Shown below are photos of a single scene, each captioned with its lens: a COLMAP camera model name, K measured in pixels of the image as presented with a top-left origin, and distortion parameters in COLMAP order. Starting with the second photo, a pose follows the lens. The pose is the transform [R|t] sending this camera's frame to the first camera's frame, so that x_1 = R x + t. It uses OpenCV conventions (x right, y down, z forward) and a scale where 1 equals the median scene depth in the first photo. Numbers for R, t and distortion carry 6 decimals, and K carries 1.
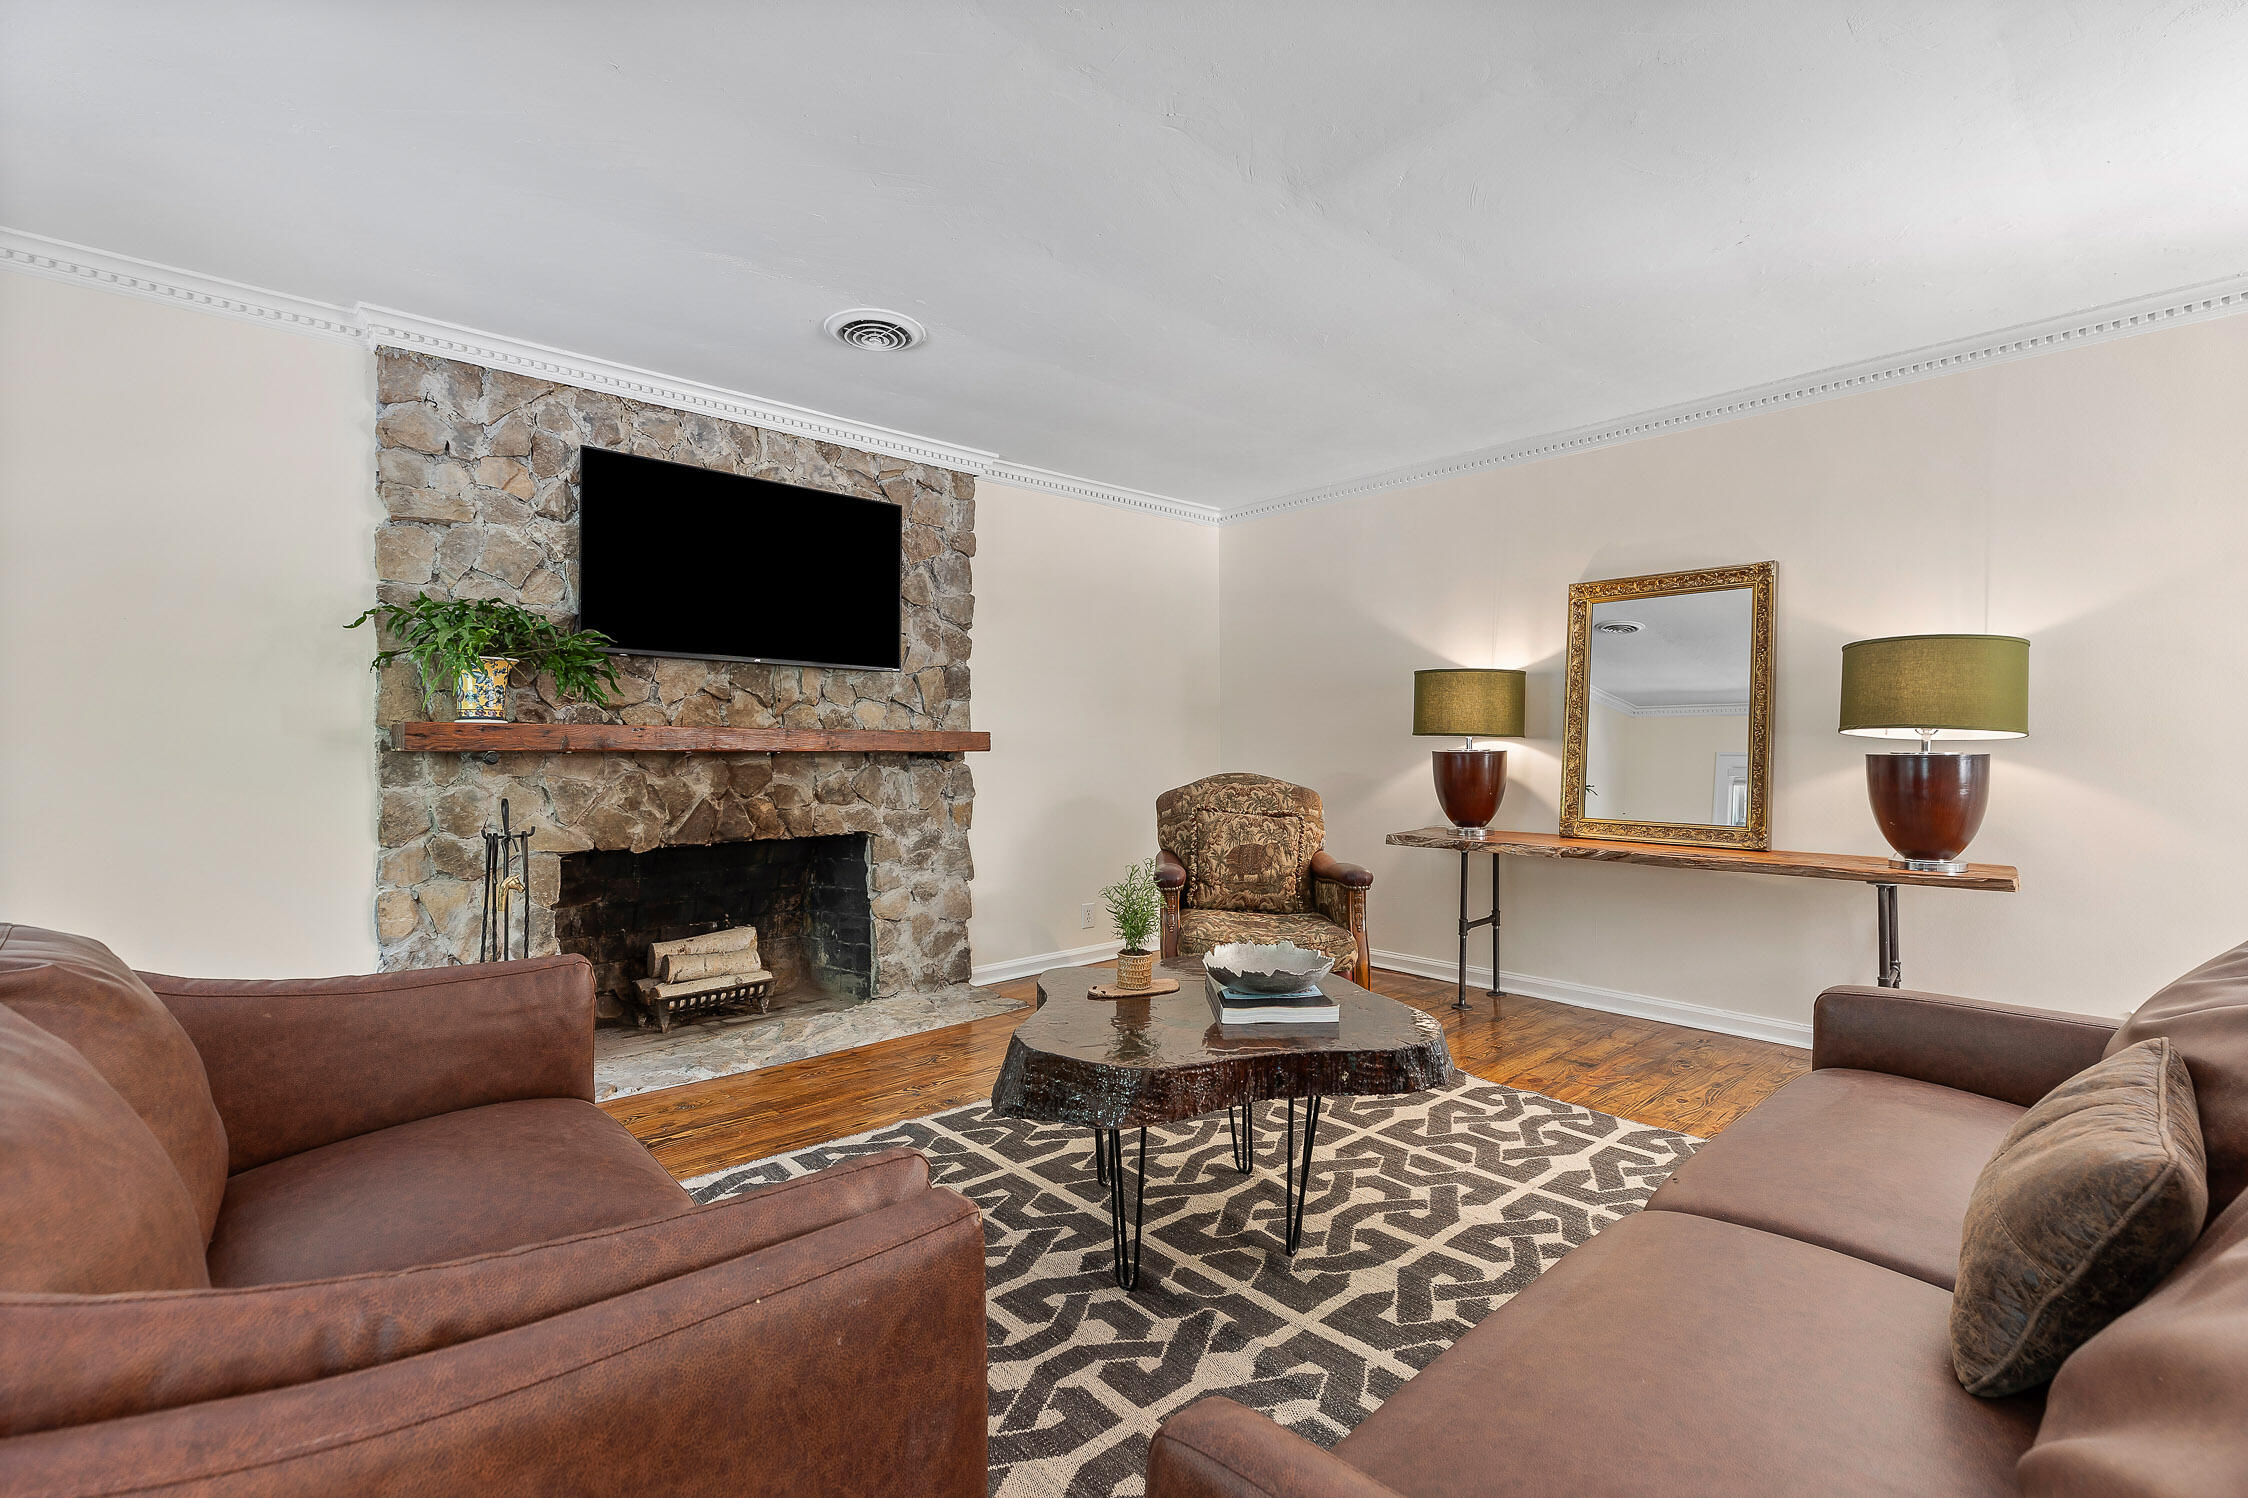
lens RADIAL K [[1021.0, 0, 1127.2], [0, 1021.0, 743.3], [0, 0, 1]] dist [0.006828, -0.001786]
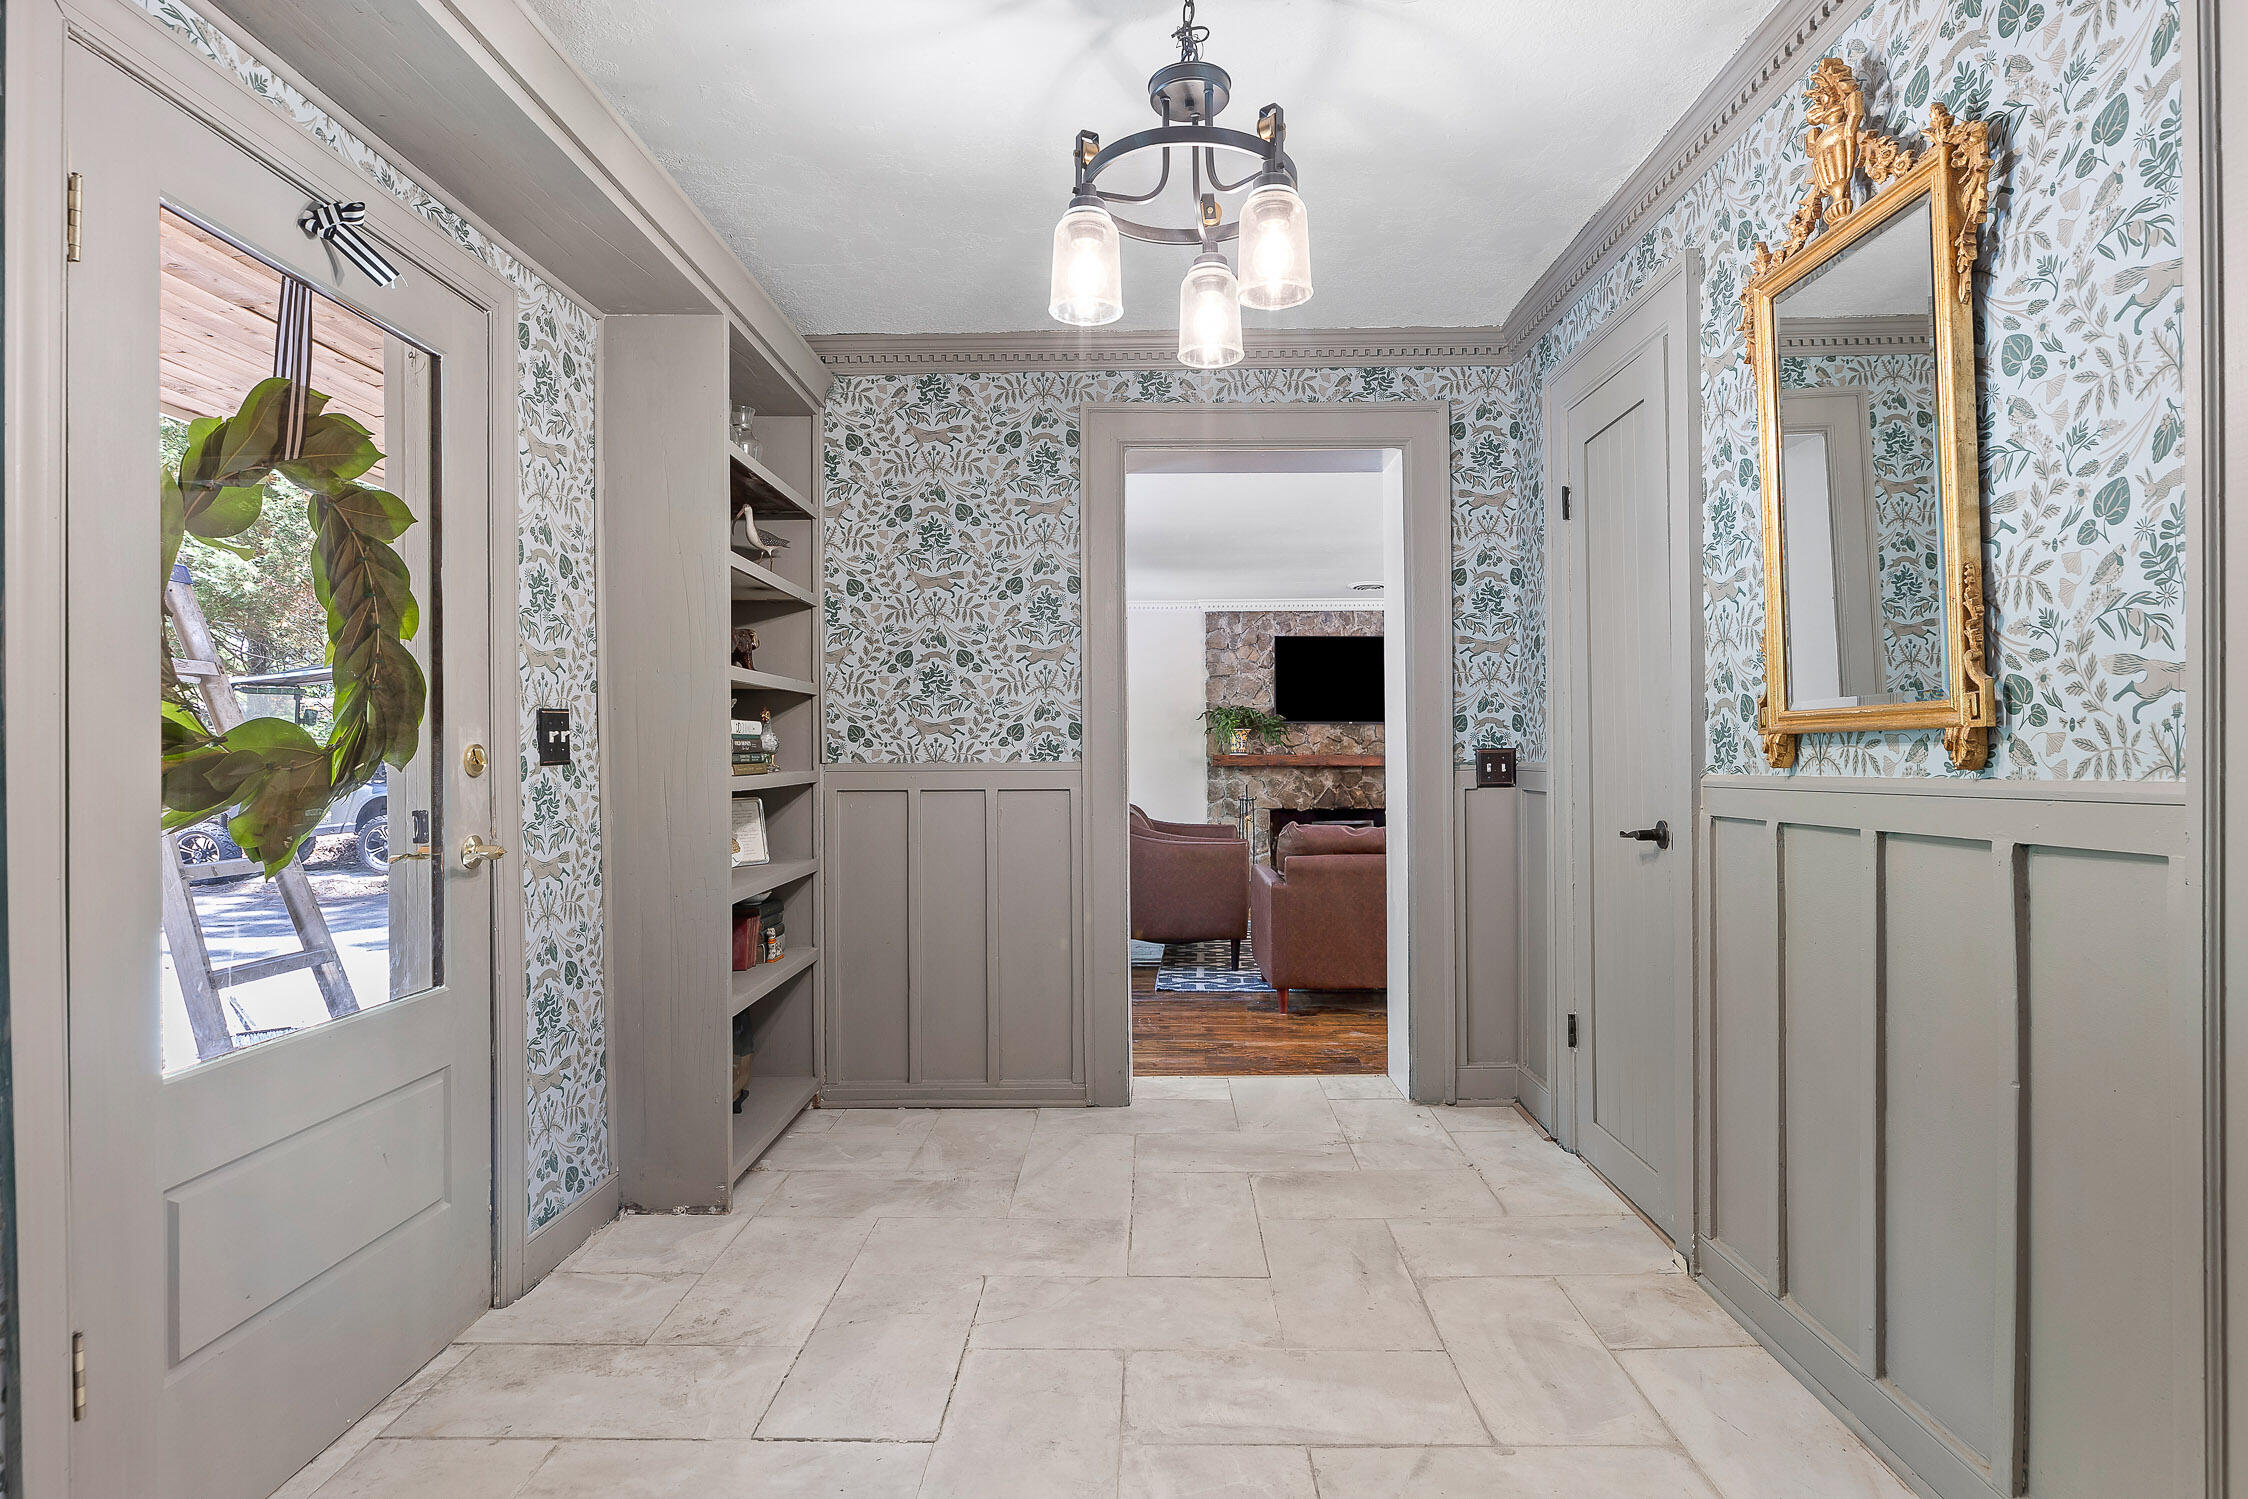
lens RADIAL K [[1148.7, 0, 1126.0], [0, 1148.7, 747.2], [0, 0, 1]] dist [-0.000135, -0.000013]
pose [[0.724368, -0.009123, -0.689353, 0.986150], [0.005533, 0.999957, -0.007420, -0.016262], [0.689392, 0.001561, 0.724387, -1.094284]]
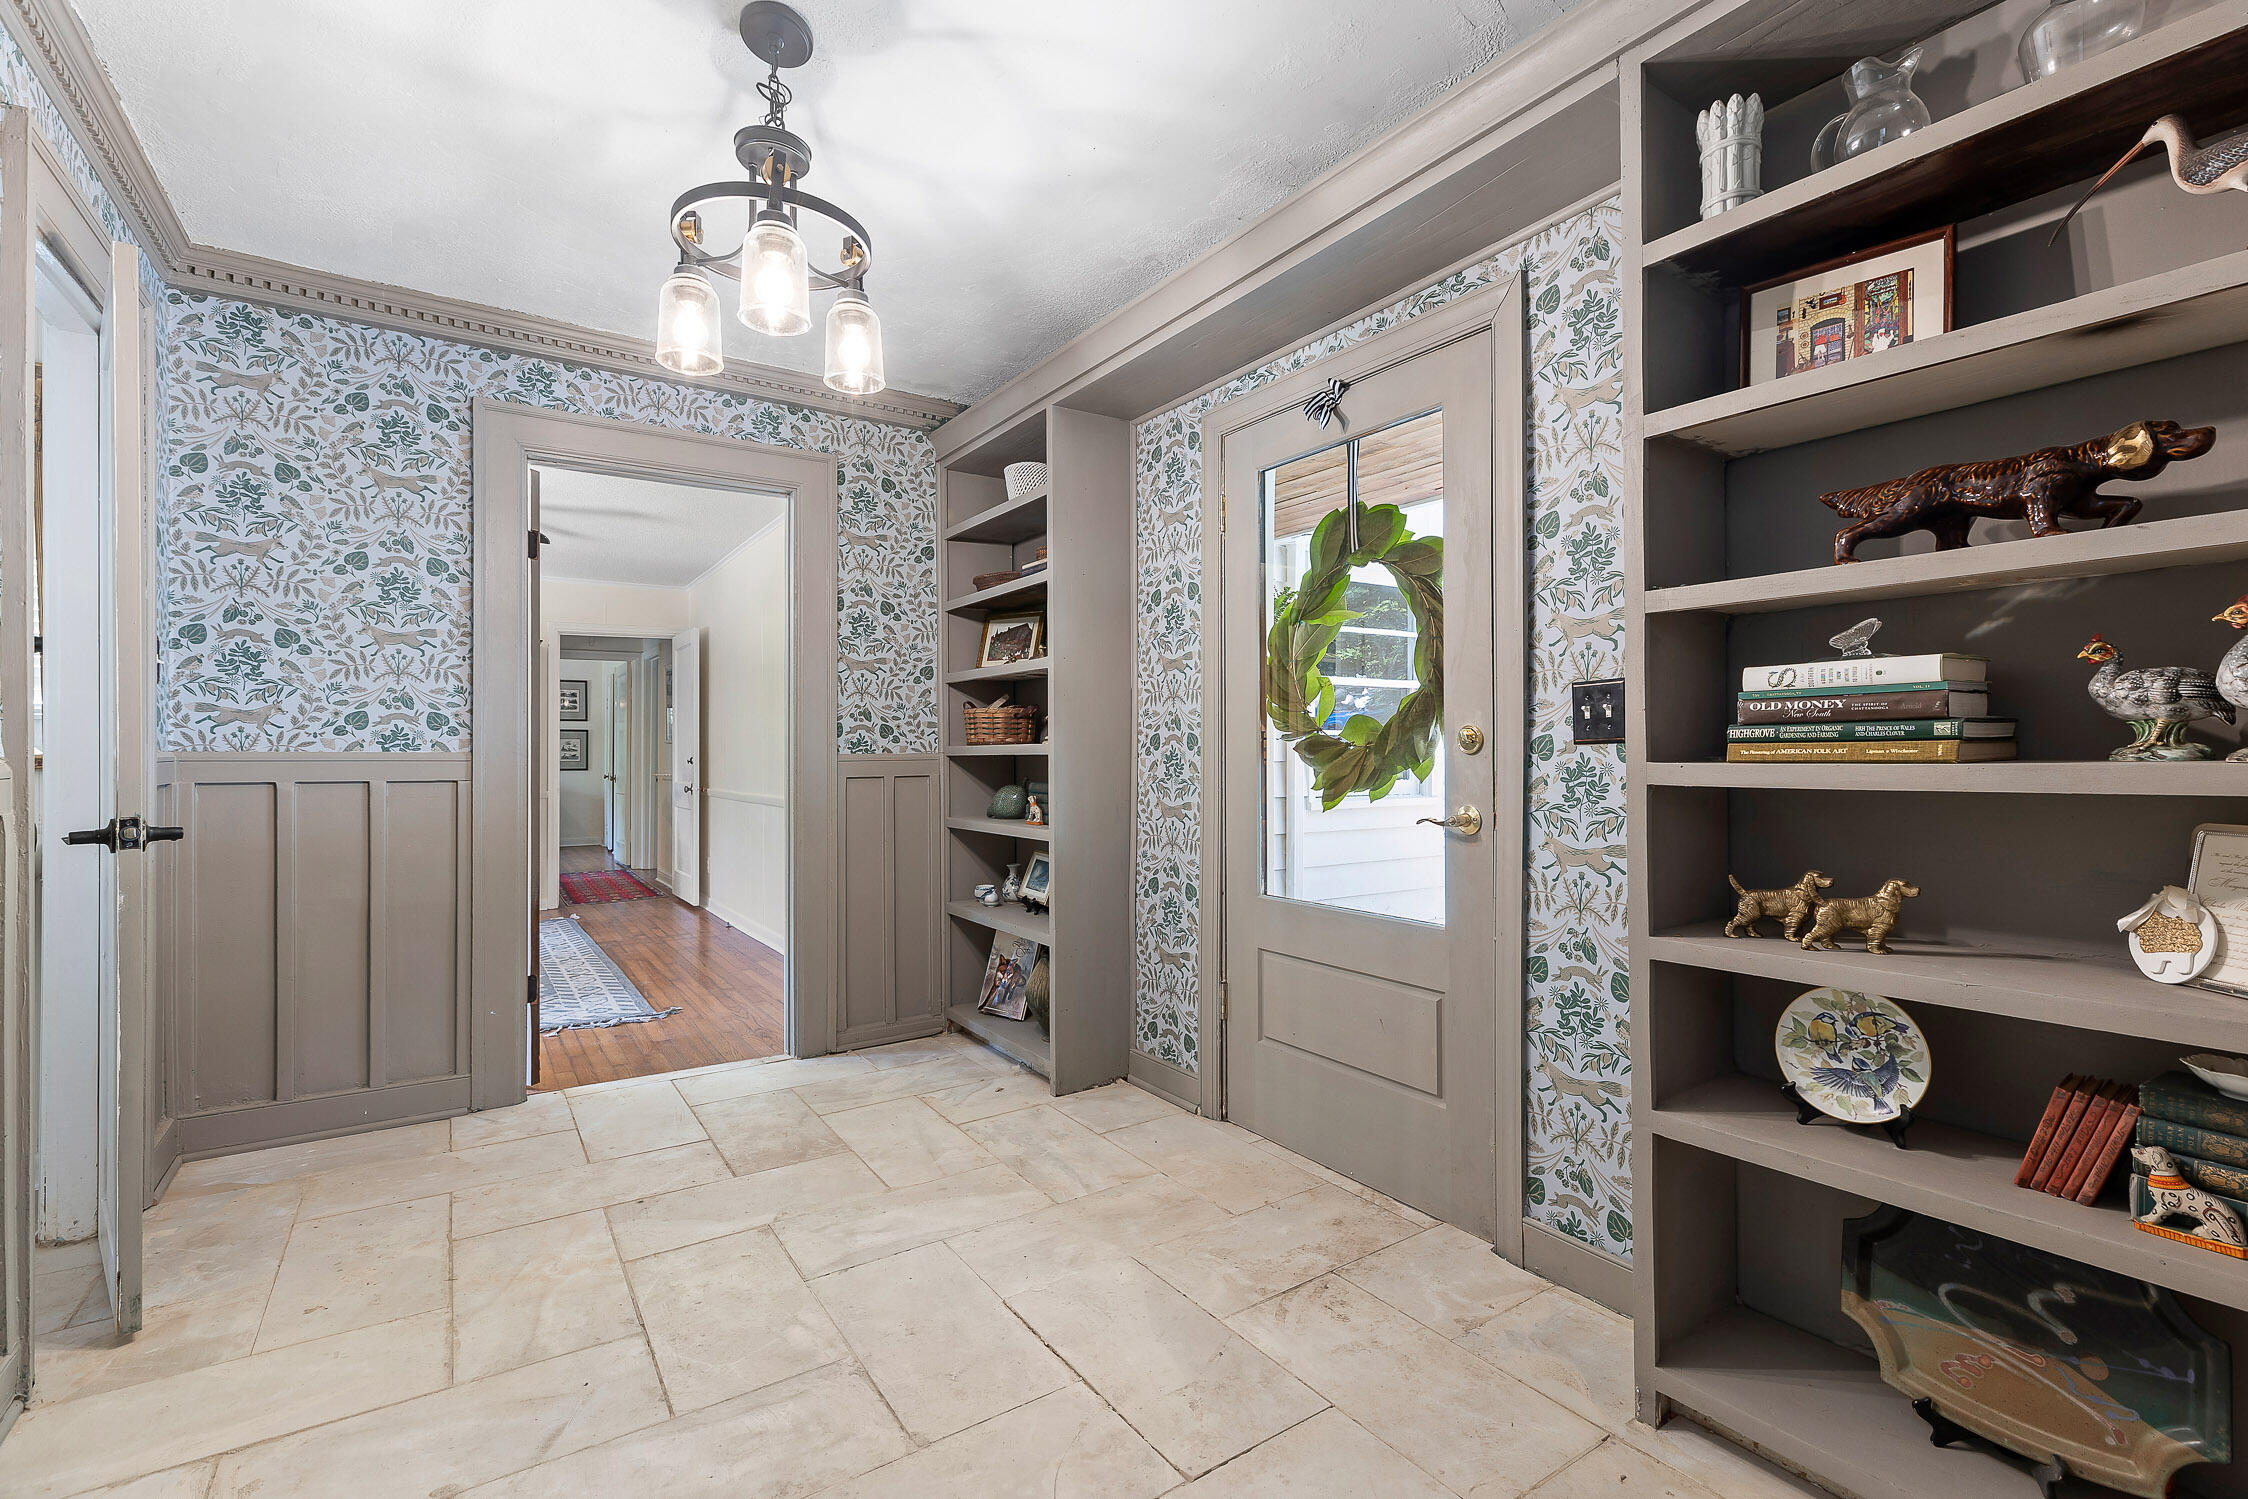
lens RADIAL K [[1021.0, 0, 1129.7], [0, 1021.0, 741.4], [0, 0, 1]] dist [0.006828, -0.001786]
pose [[-0.989654, 0.004086, 0.143416, 0.369835], [0.003346, 0.999980, -0.005403, -0.011291], [-0.143436, -0.004867, -0.989648, -0.162922]]
